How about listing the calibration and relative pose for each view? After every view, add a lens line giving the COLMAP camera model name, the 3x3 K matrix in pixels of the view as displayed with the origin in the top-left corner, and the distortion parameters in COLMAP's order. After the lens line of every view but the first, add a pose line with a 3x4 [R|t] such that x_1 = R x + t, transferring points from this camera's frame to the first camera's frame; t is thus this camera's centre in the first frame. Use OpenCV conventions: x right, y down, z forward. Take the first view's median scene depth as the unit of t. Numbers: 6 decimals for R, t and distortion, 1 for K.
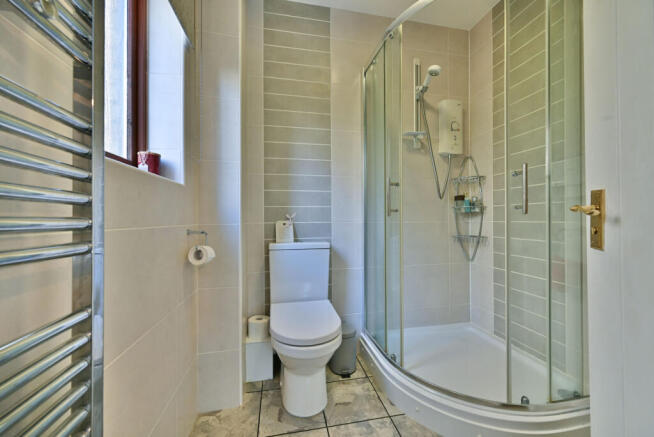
lens RADIAL K [[260.0, 0, 329.2], [0, 260.0, 218.0], [0, 0, 1]] dist [-0.008325, -0.000169]
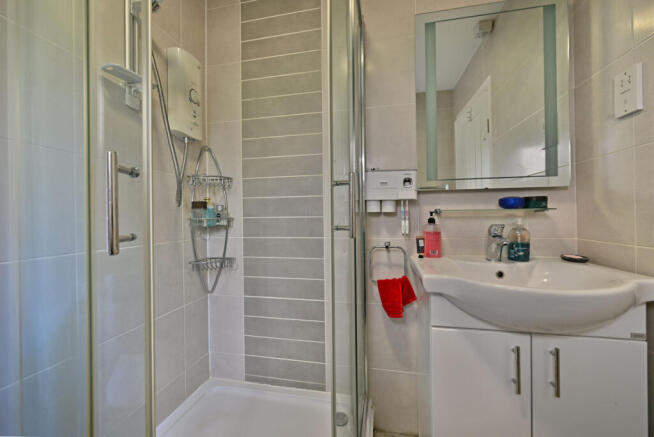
lens RADIAL K [[260.0, 0, 327.0], [0, 260.0, 215.4], [0, 0, 1]] dist [-0.008325, -0.000169]
pose [[0.378897, 0.001995, 0.925437, 0.001768], [0.008224, 0.999951, -0.005522, -0.044516], [-0.925402, 0.009703, 0.378862, 0.440089]]
